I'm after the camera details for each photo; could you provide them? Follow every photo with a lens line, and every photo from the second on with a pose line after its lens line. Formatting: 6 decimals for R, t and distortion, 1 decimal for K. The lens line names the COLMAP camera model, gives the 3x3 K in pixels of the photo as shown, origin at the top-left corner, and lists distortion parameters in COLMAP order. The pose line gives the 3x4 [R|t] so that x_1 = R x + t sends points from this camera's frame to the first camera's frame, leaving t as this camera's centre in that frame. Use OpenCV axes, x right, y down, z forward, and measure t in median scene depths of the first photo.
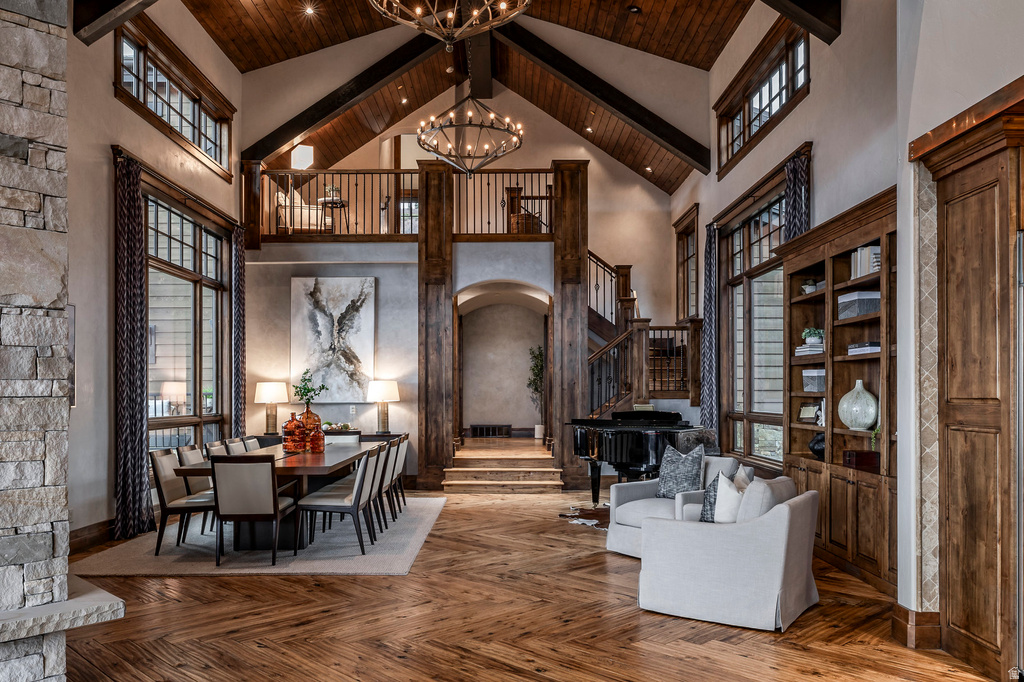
lens RADIAL K [[779.7, 0, 502.4], [0, 779.7, 393.4], [0, 0, 1]] dist [0.002182, -0.007506]
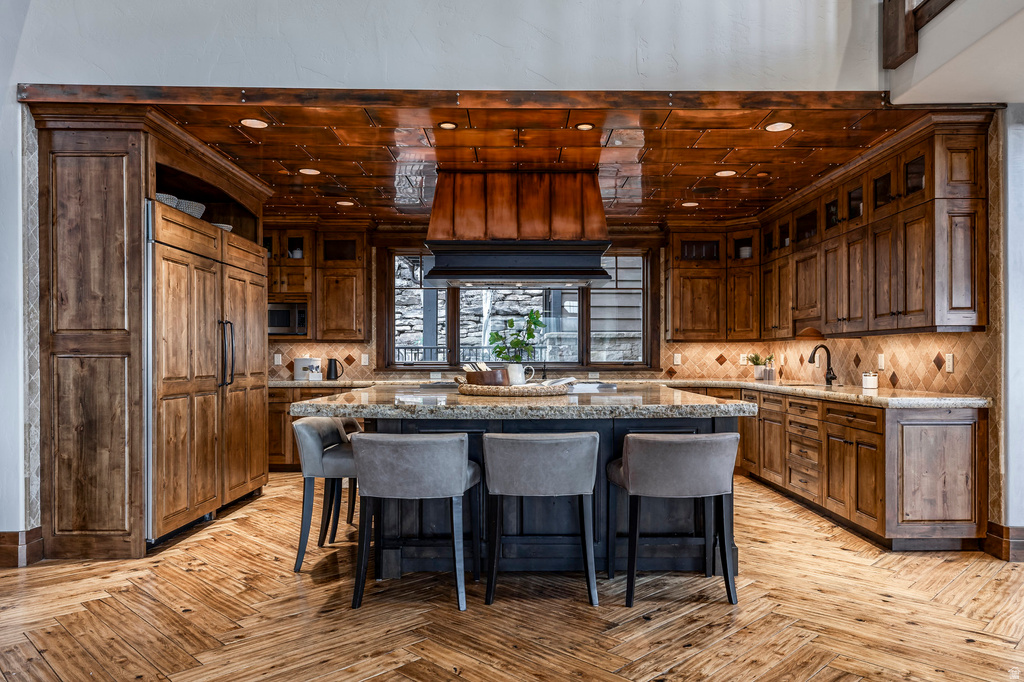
lens RADIAL K [[691.5, 0, 524.2], [0, 691.5, 358.6], [0, 0, 1]] dist [-0.001823, 0.000951]
pose [[-0.014035, -0.001966, 0.999900, -0.271669], [0.001345, 0.999997, 0.001985, 0.030091], [-0.999901, 0.001373, -0.014032, 0.222309]]
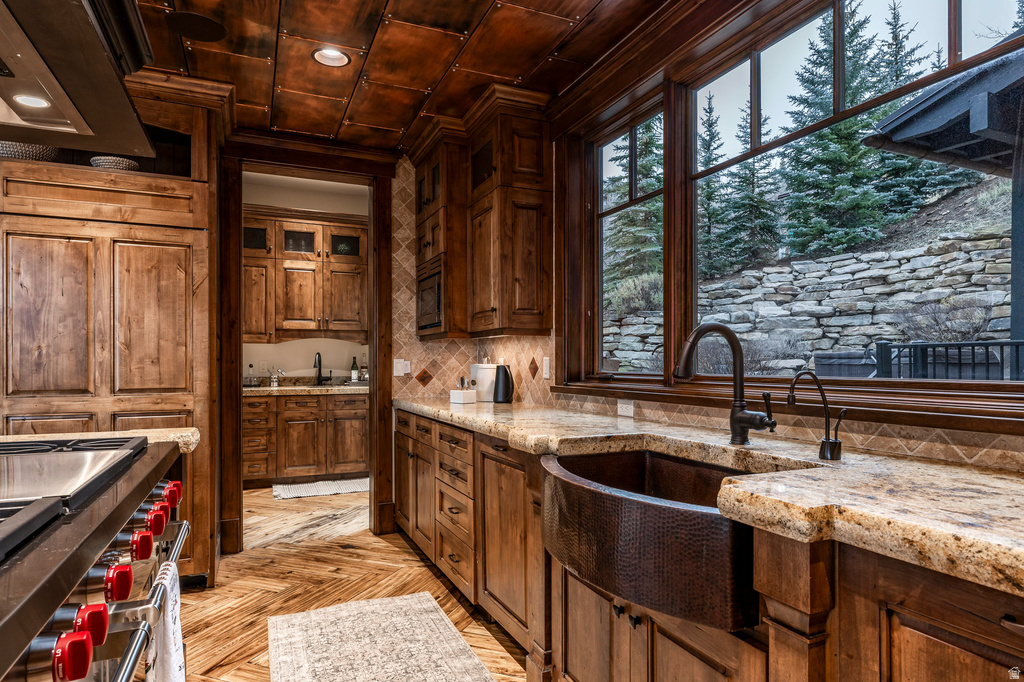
lens RADIAL K [[588.0, 0, 511.6], [0, 588.0, 363.5], [0, 0, 1]] dist [-0.007504, -0.000221]
pose [[0.910818, 0.000604, 0.412807, 0.690044], [-0.000637, 1.000000, -0.000060, 0.029652], [-0.412807, -0.000208, 0.910818, 0.017335]]
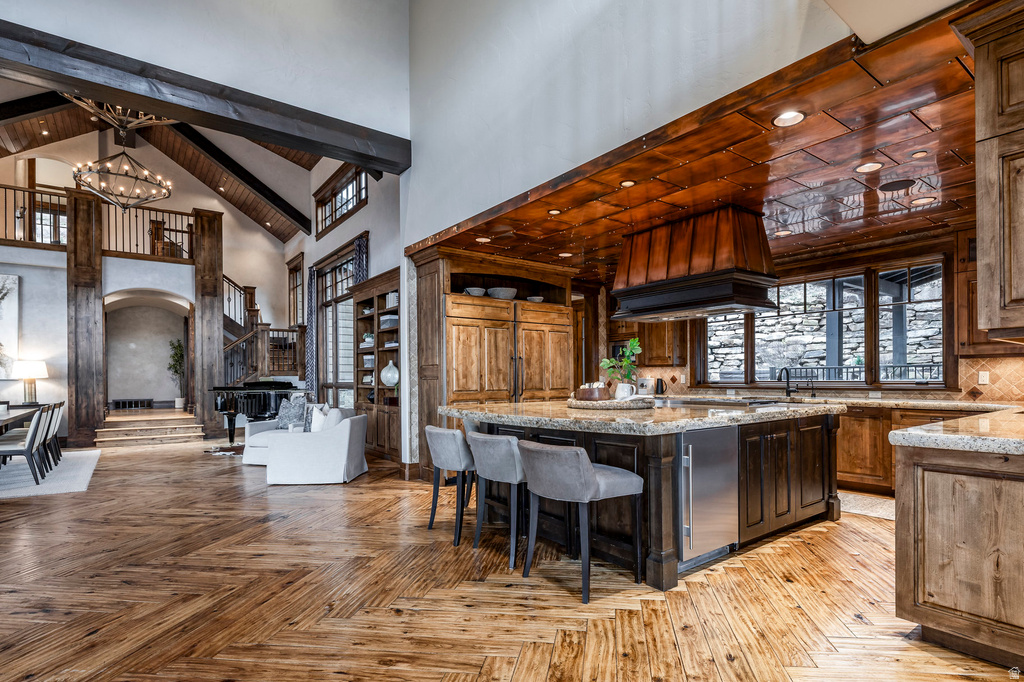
lens RADIAL K [[520.1, 0, 548.6], [0, 520.1, 379.6], [0, 0, 1]] dist [-0.012232, 0.002256]
pose [[0.776204, -0.007244, 0.630440, -0.052275], [0.007708, 0.999968, 0.002000, 0.029967], [-0.630435, 0.003307, 0.776235, -0.245089]]
